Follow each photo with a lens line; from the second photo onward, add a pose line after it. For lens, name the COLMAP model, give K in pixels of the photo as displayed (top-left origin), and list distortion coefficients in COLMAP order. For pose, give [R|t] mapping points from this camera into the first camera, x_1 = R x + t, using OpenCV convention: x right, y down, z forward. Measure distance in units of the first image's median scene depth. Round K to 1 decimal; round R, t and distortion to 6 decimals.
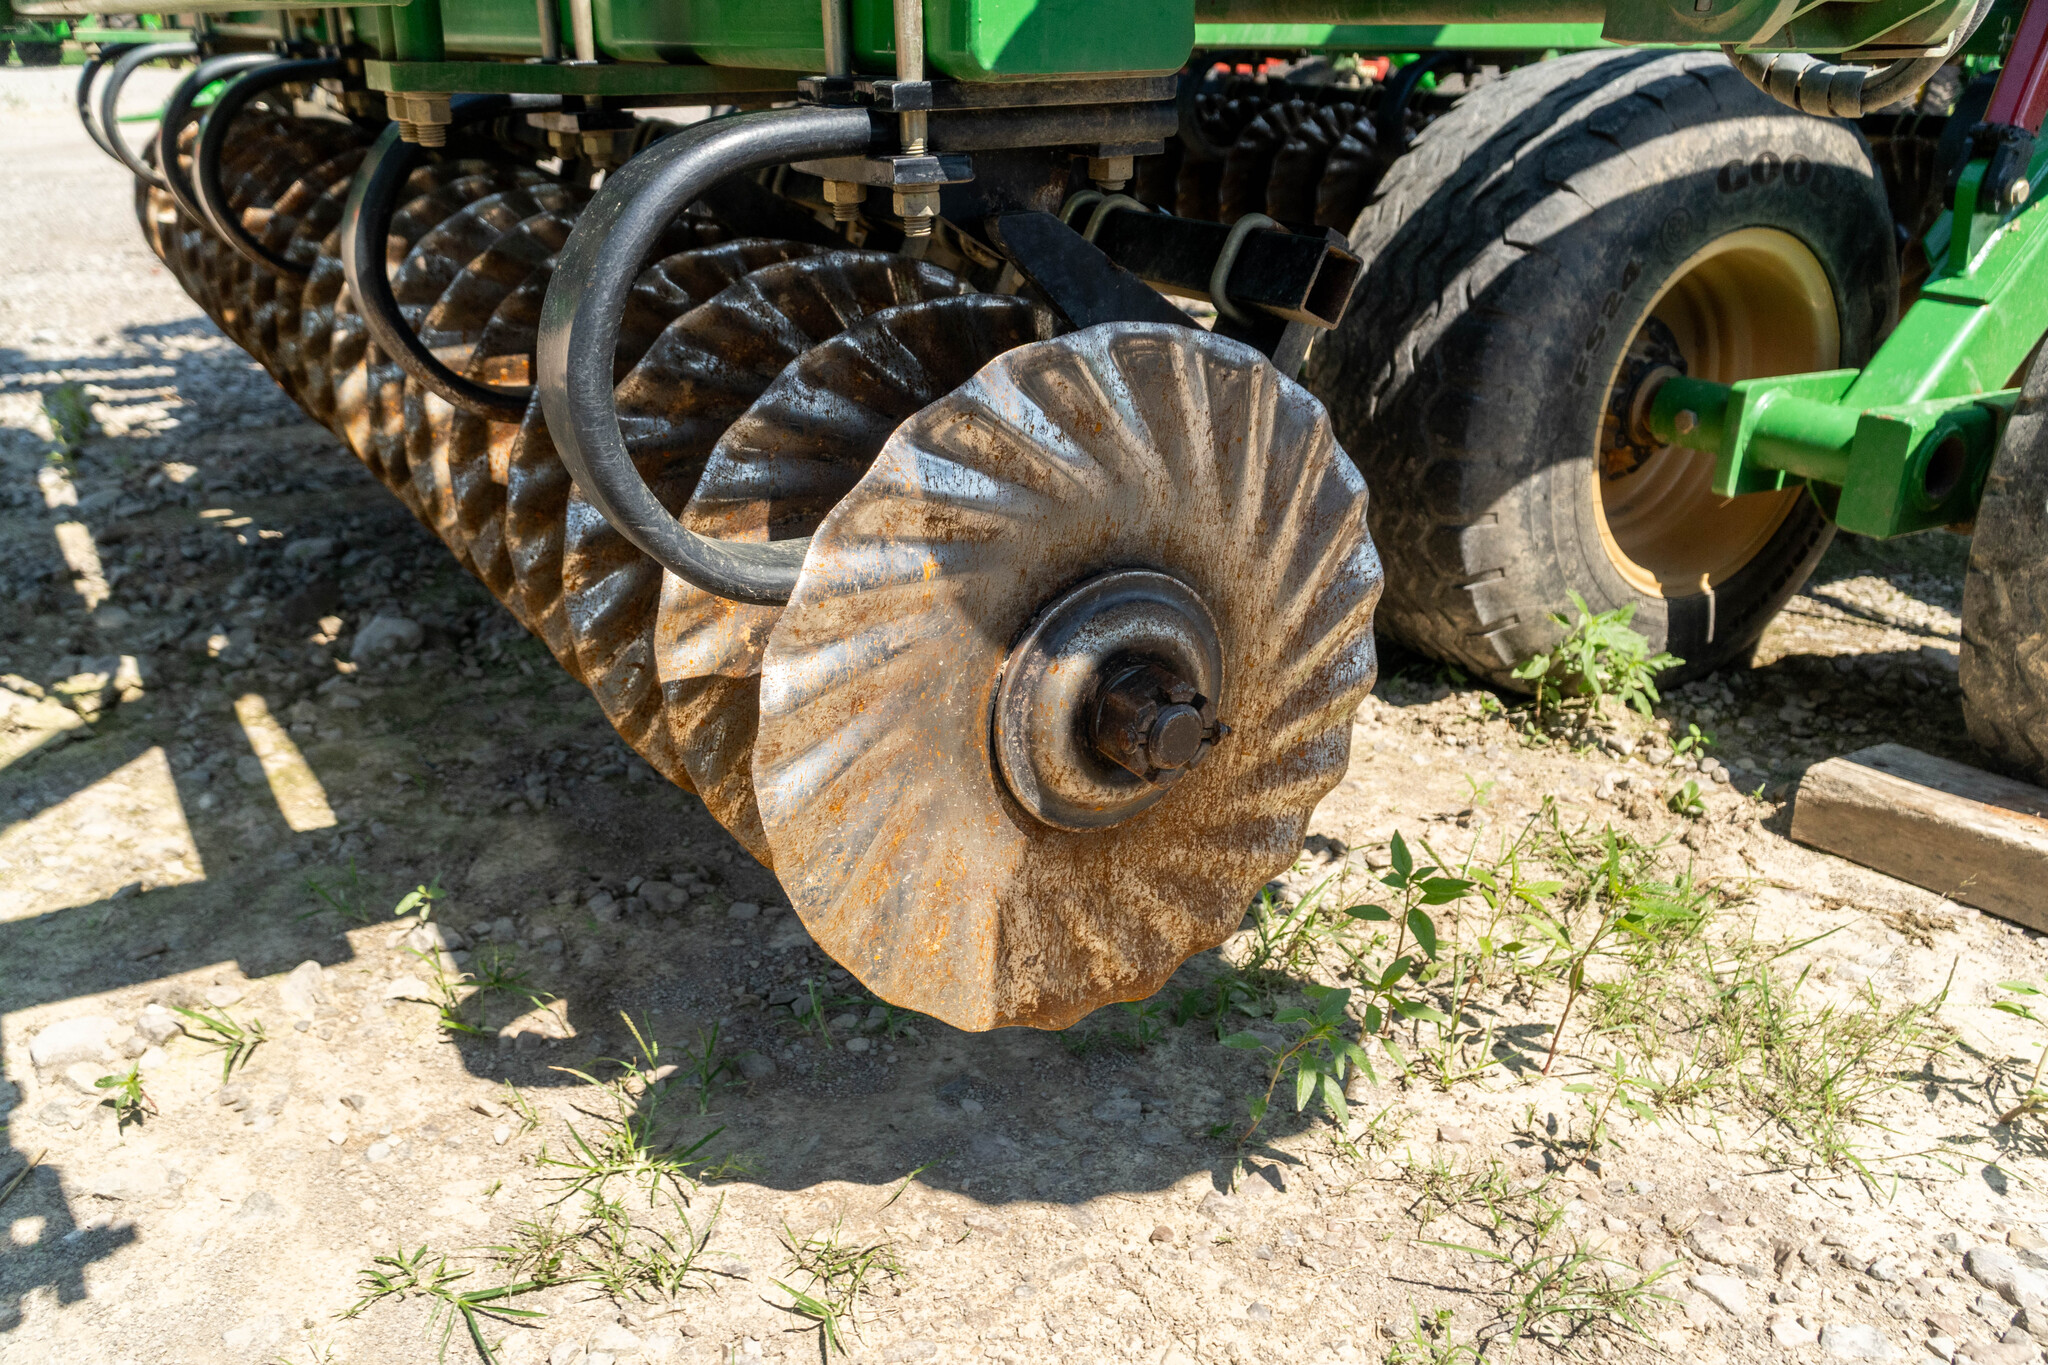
lens RADIAL K [[1622.4, 0, 1011.8], [0, 1622.4, 680.3], [0, 0, 1]] dist [-0.003061, -0.002186]
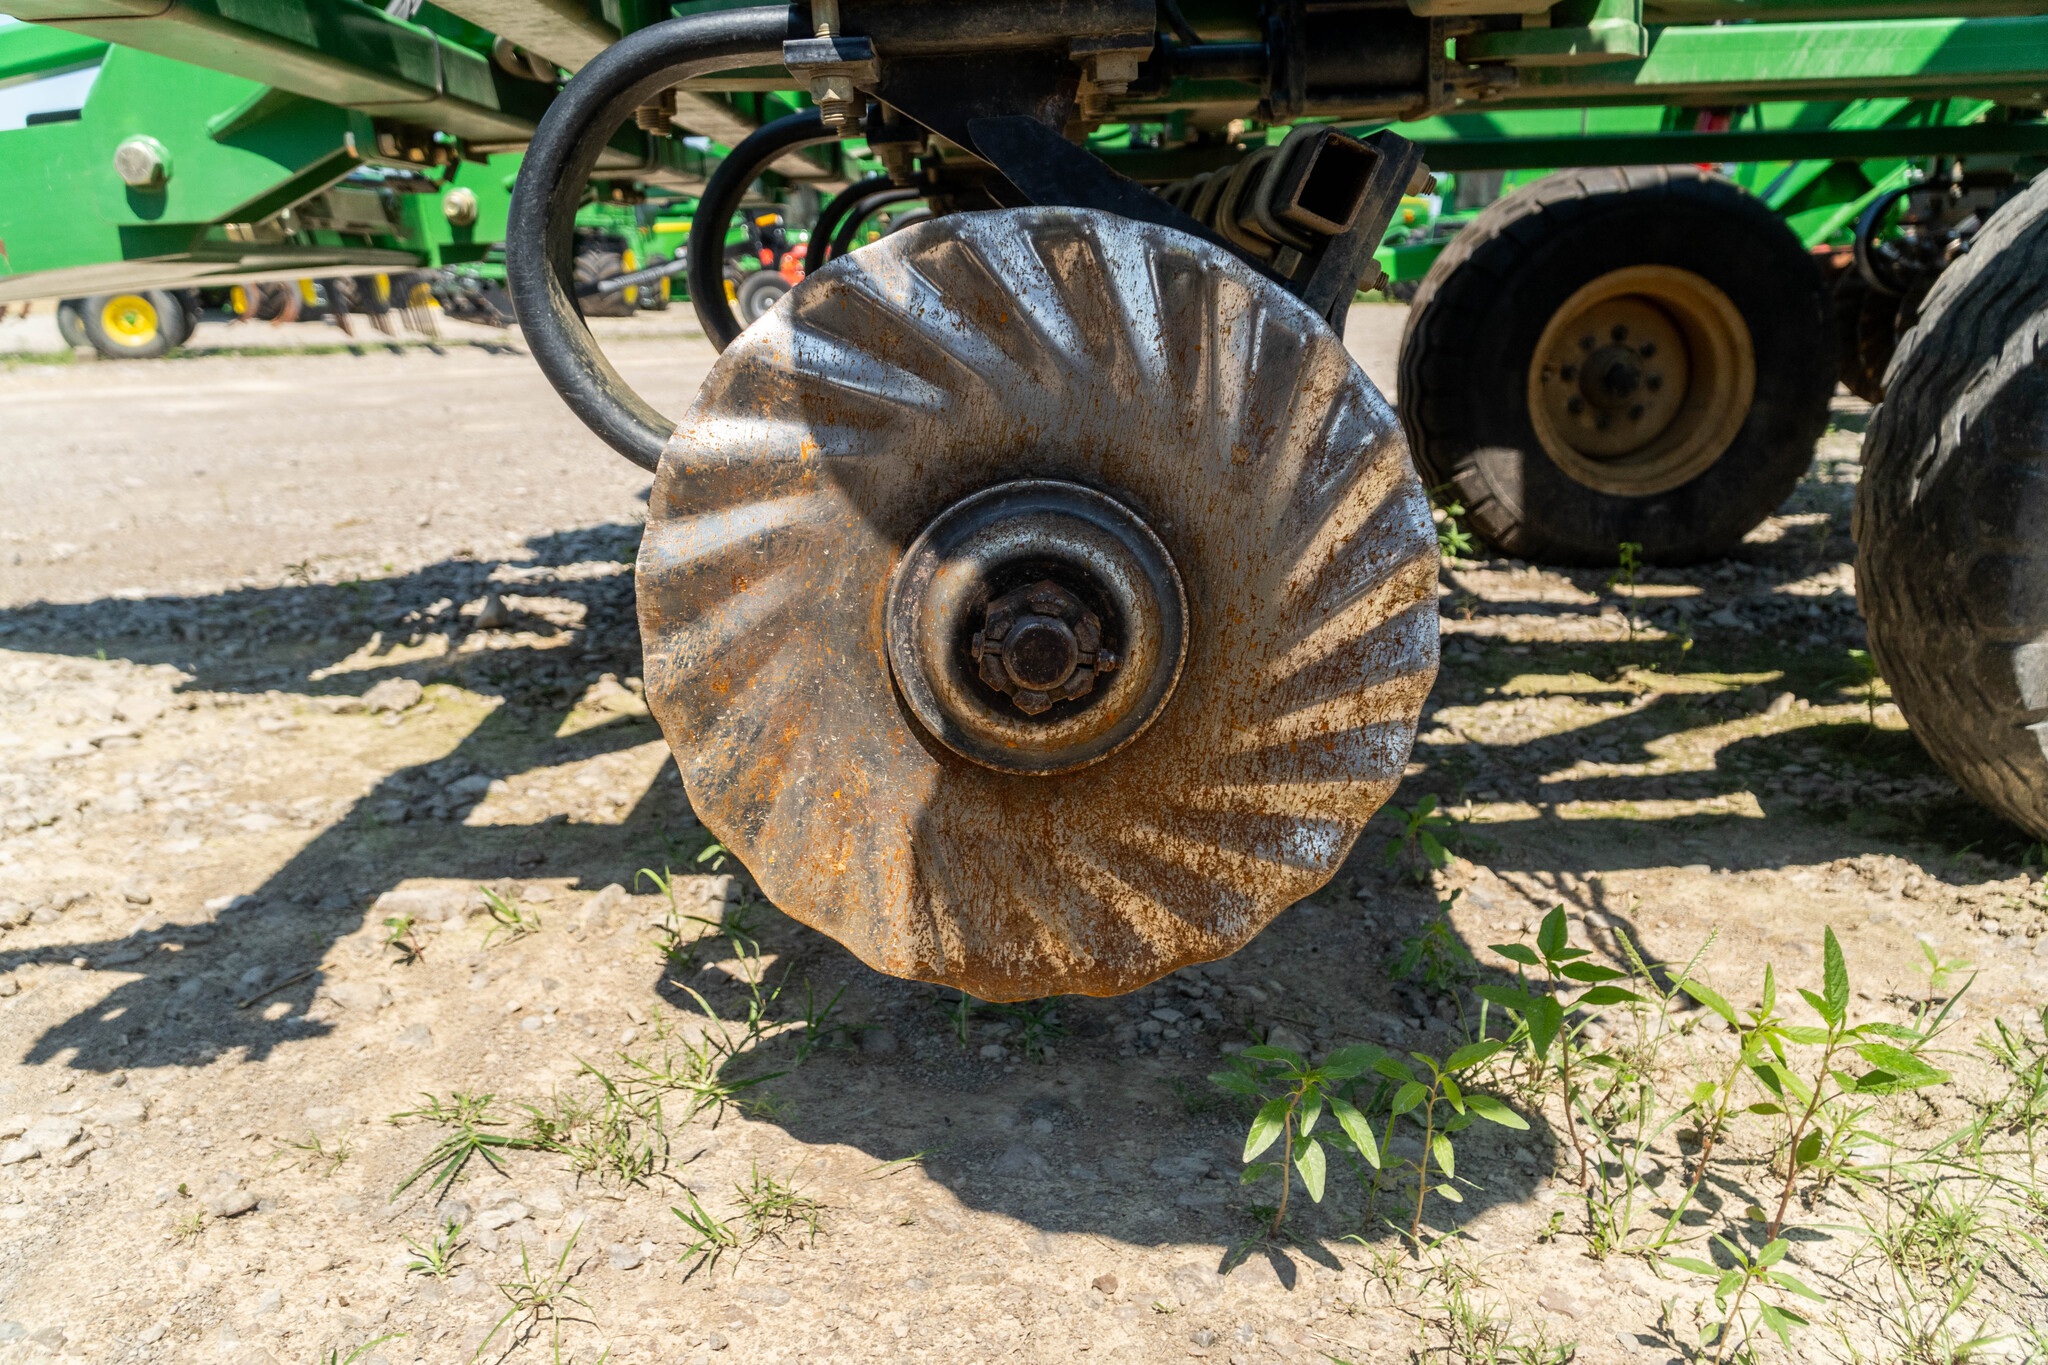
lens RADIAL K [[1622.4, 0, 1011.8], [0, 1622.4, 680.3], [0, 0, 1]] dist [-0.003061, -0.002186]
pose [[0.849702, 0.091090, -0.519336, 0.482682], [-0.158345, 0.983583, -0.086556, 0.112719], [0.502925, 0.155782, 0.850175, 0.200107]]
